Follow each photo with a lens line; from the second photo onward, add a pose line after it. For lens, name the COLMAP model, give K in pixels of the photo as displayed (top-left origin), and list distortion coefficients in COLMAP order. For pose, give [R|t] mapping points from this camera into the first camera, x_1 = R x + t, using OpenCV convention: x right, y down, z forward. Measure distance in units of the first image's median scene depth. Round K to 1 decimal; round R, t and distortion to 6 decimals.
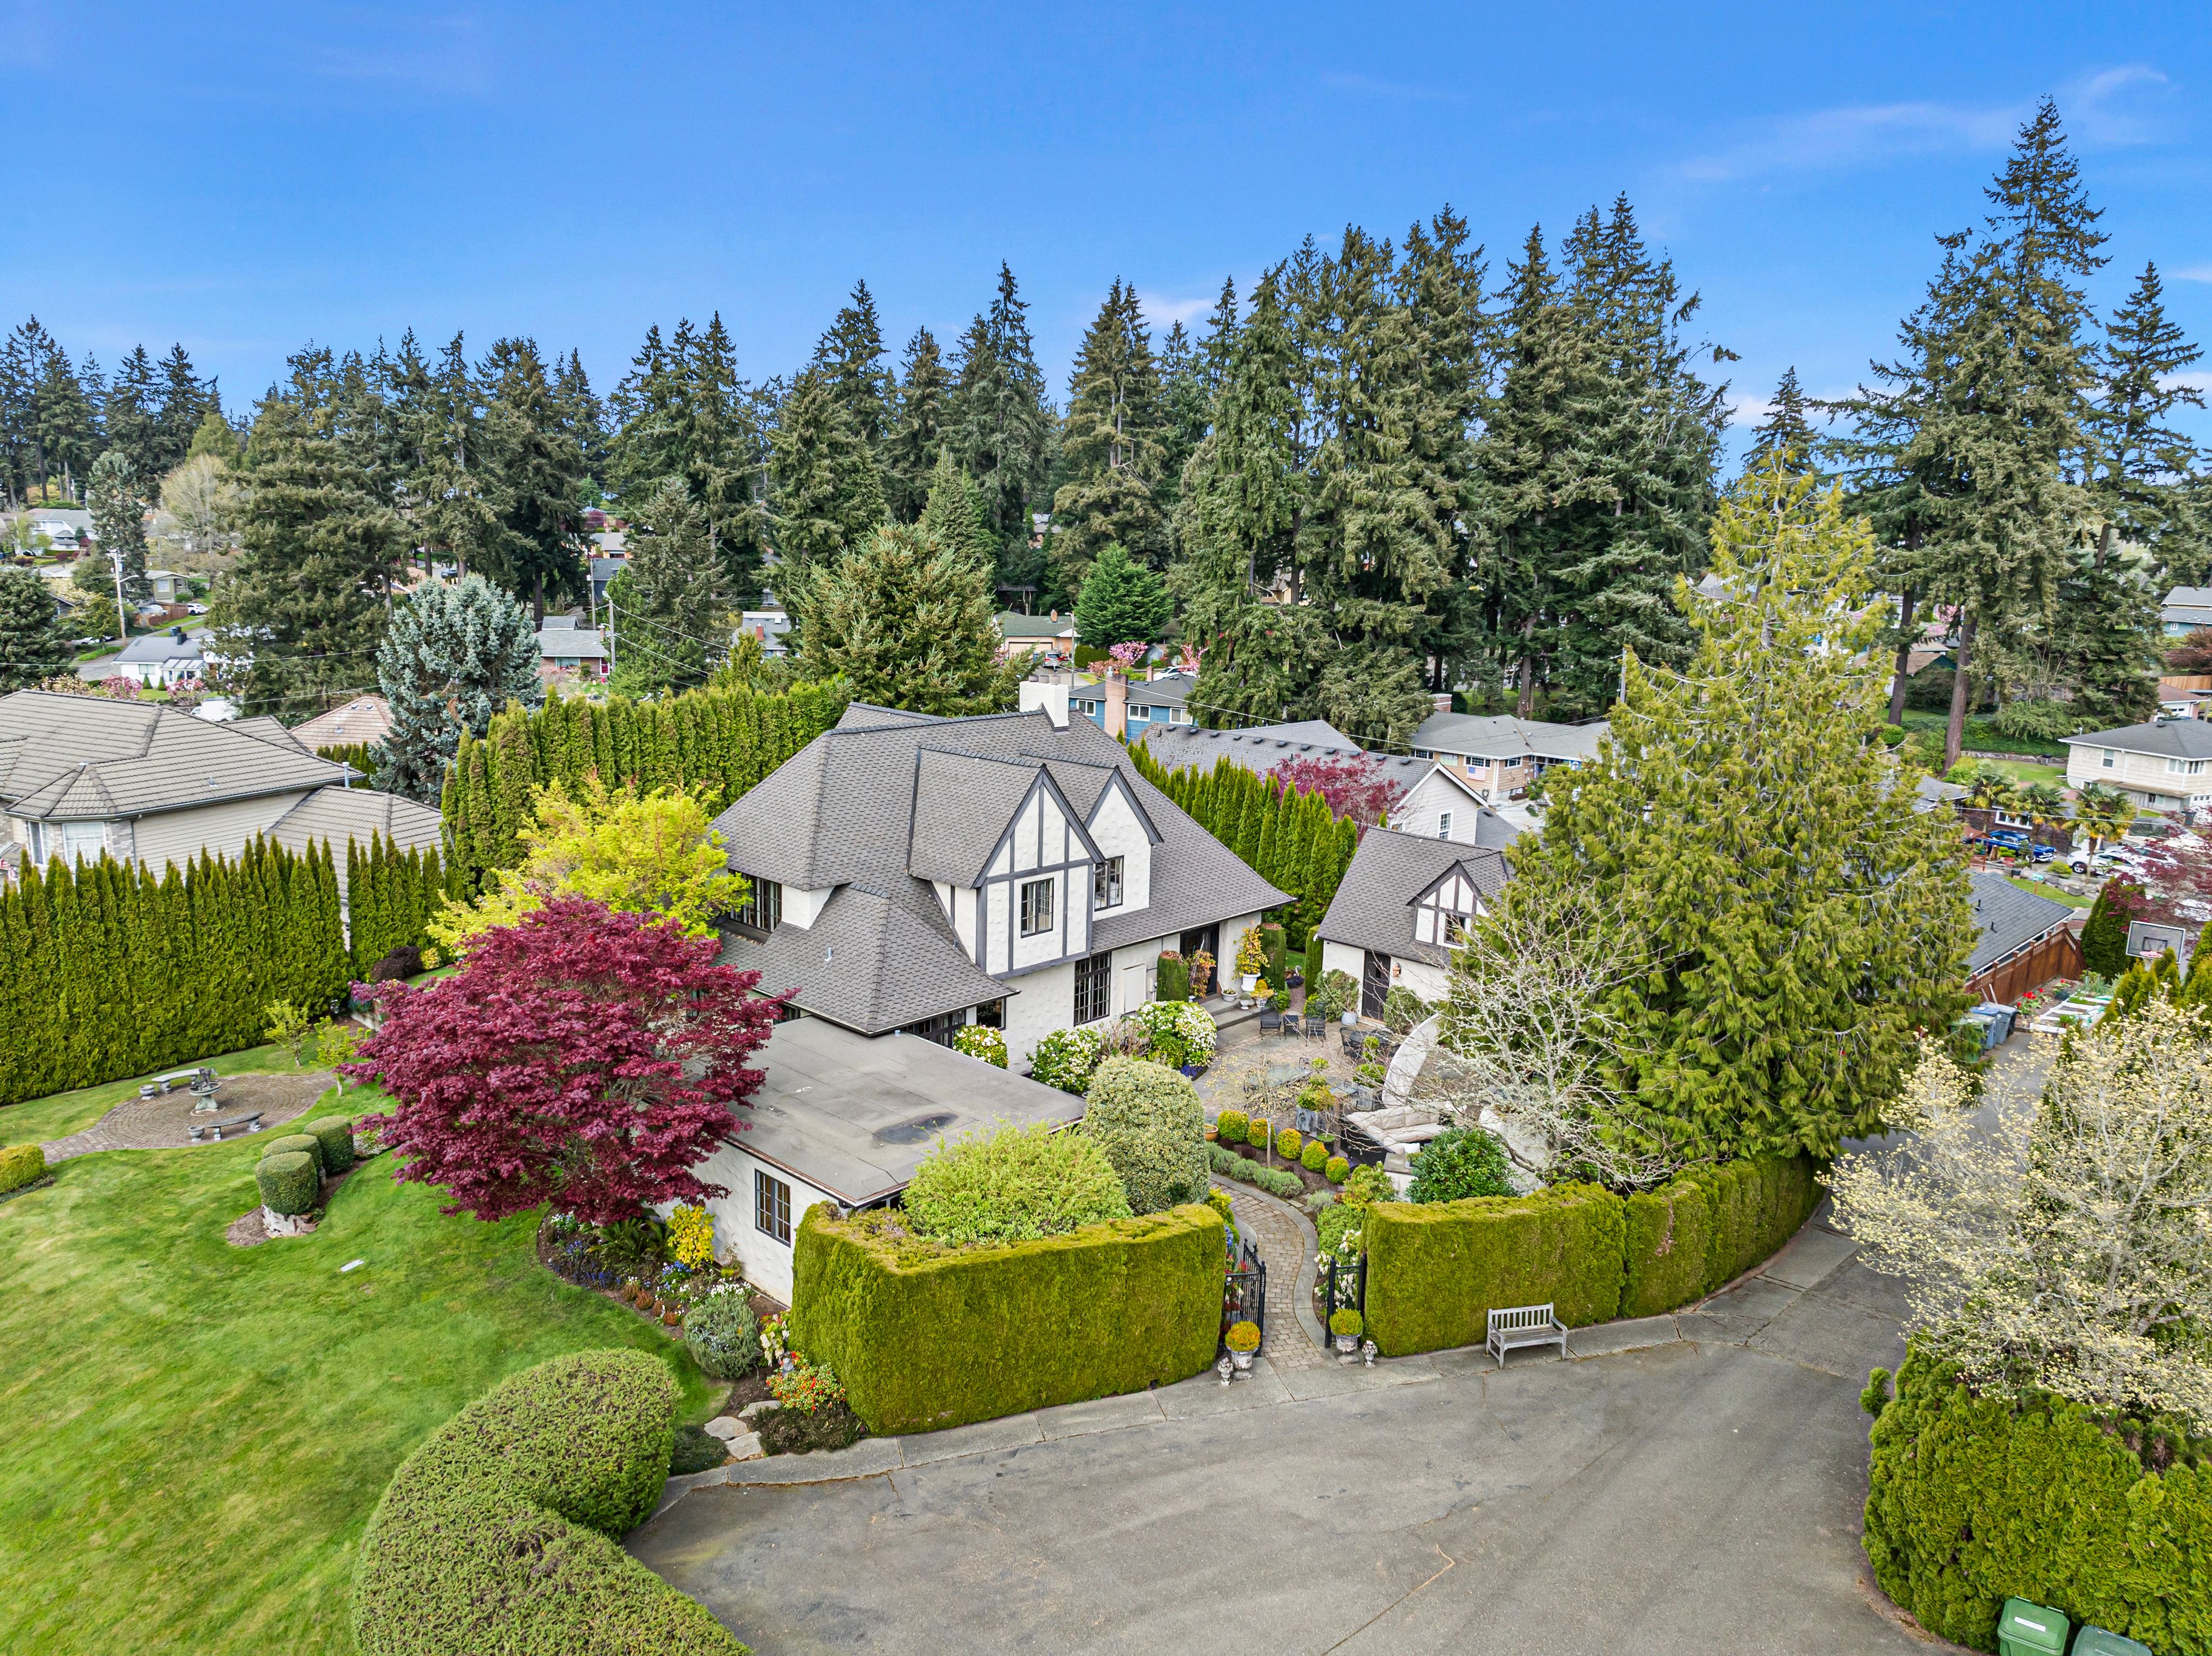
lens RADIAL K [[1506.3, 0, 1106.0], [0, 1506.3, 828.0], [0, 0, 1]] dist [0.008787, -0.055120]
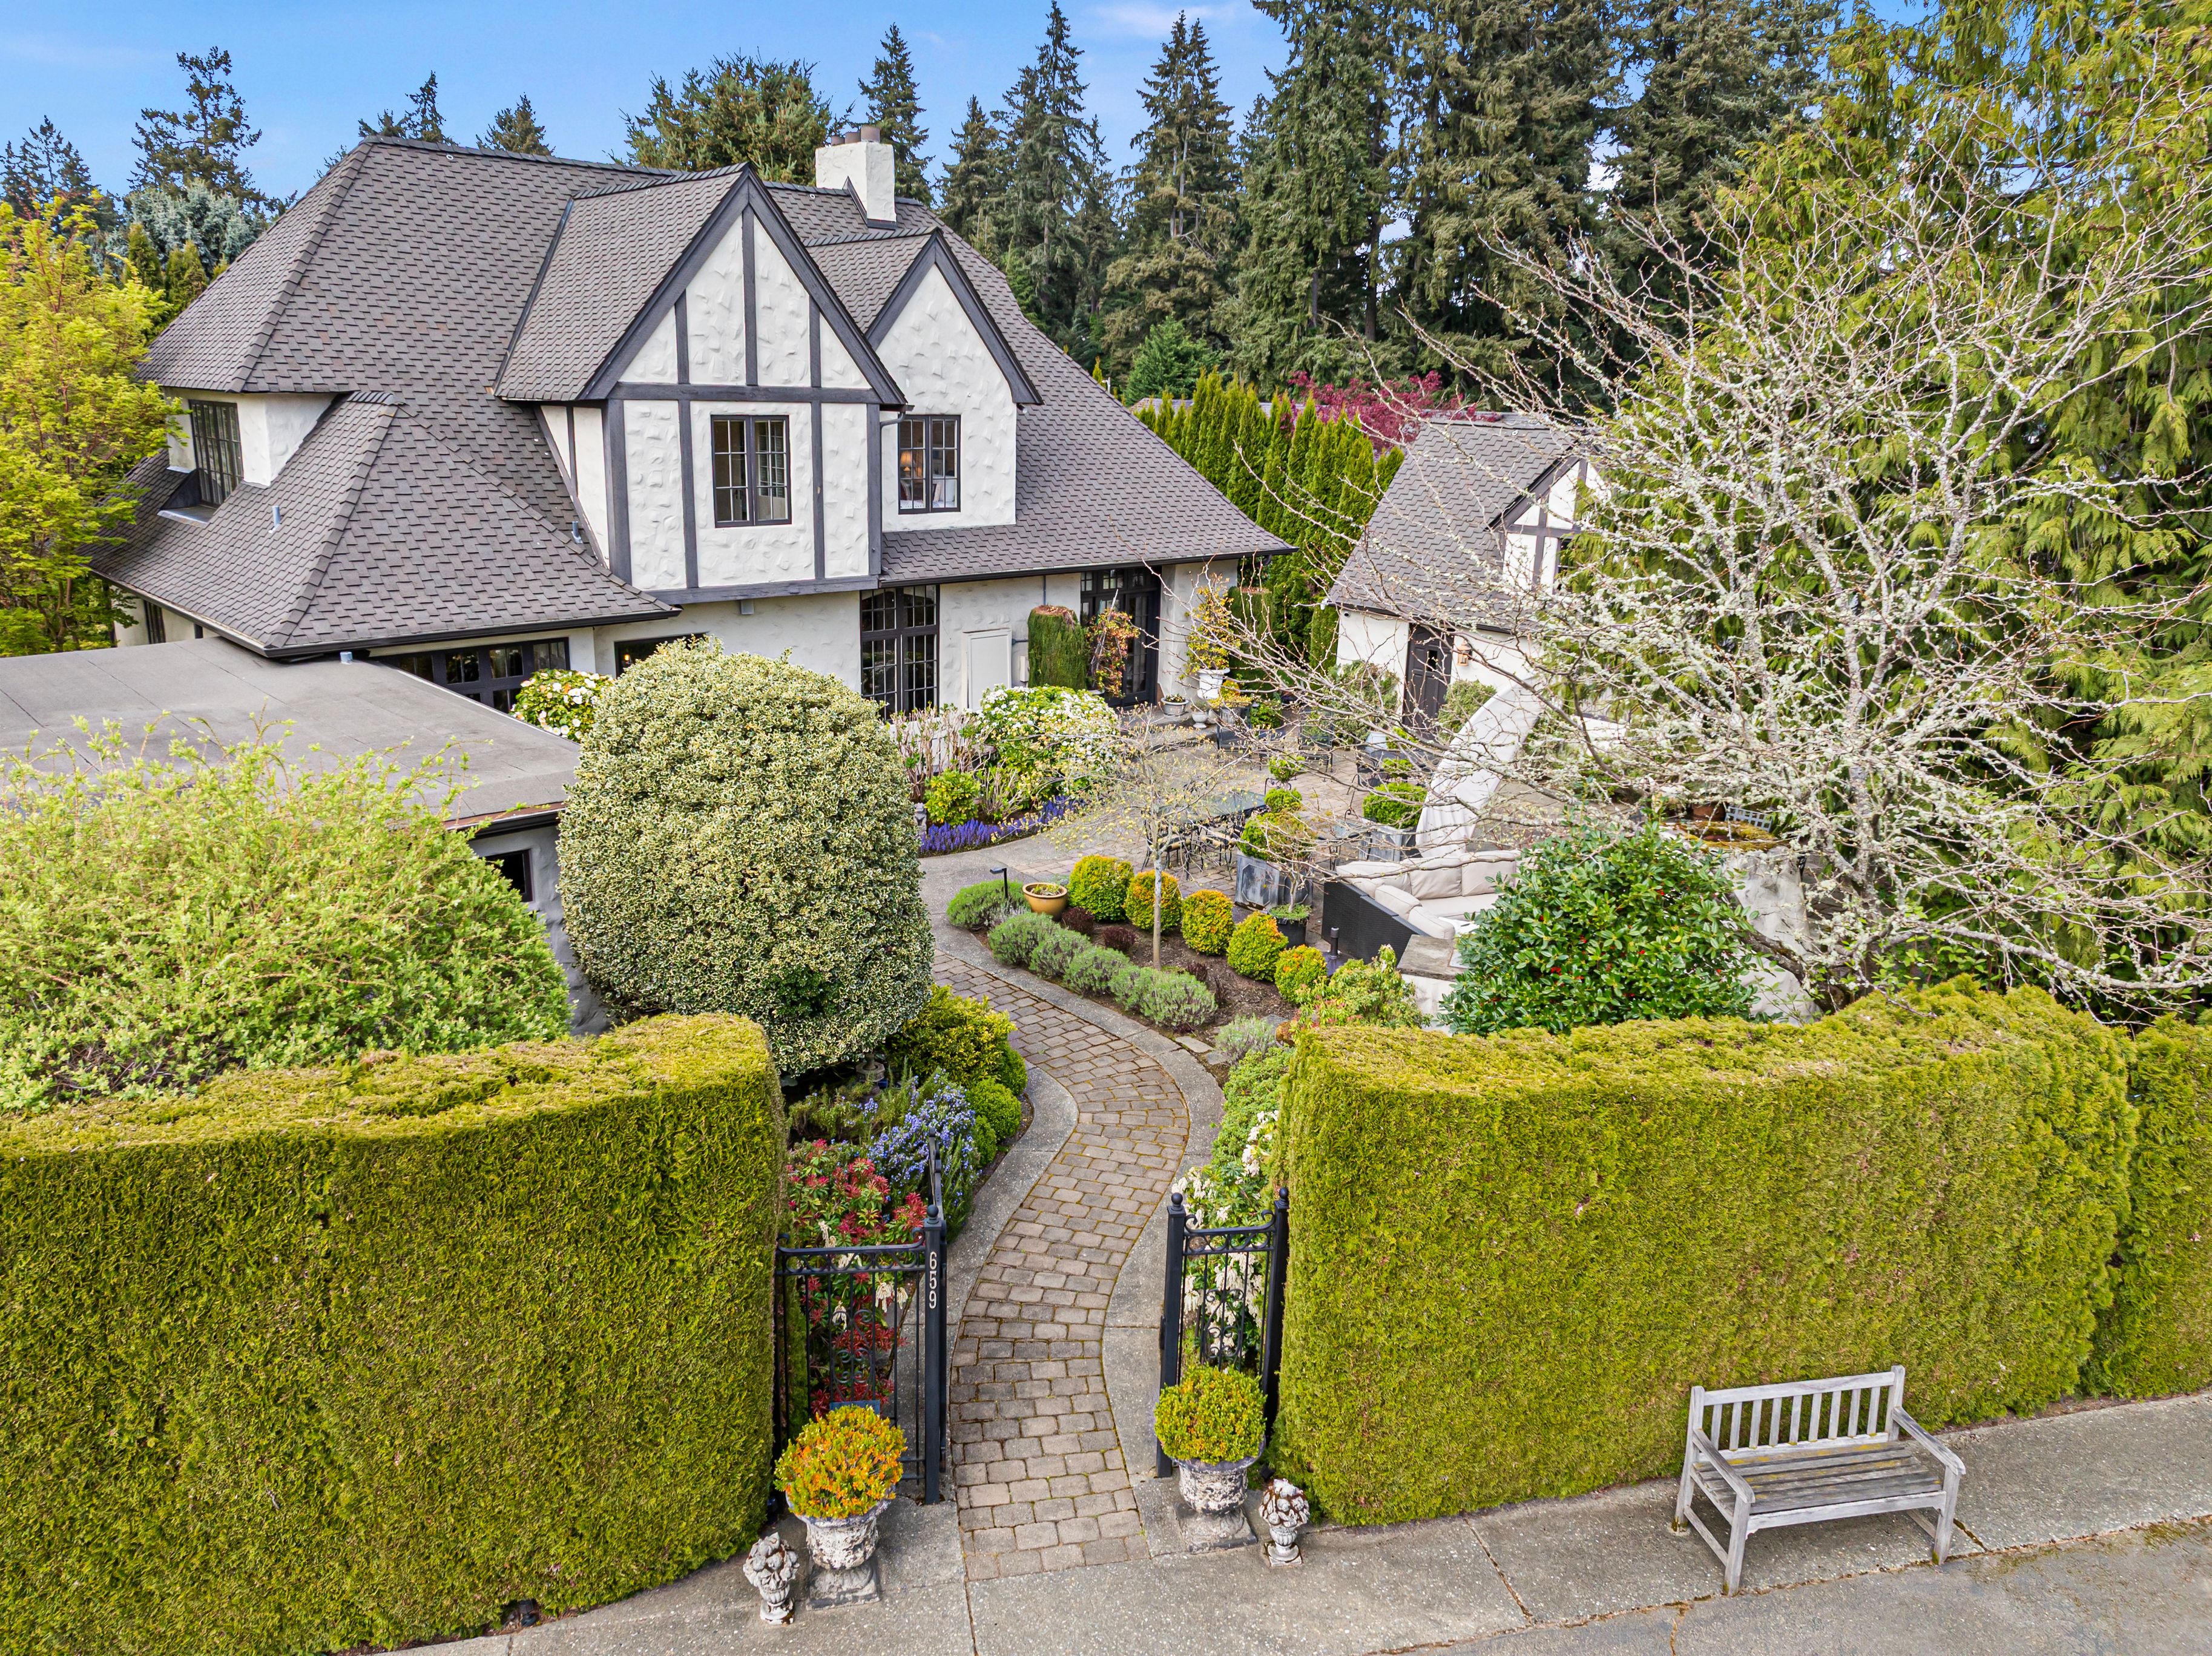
lens RADIAL K [[1551.6, 0, 1106.0], [0, 1551.6, 828.0], [0, 0, 1]] dist [-0.002158, -0.053361]
pose [[0.998615, 0.017314, -0.049690, 0.091749], [-0.012665, 0.995642, 0.092393, 0.110559], [0.051073, -0.091636, 0.994482, 0.423322]]
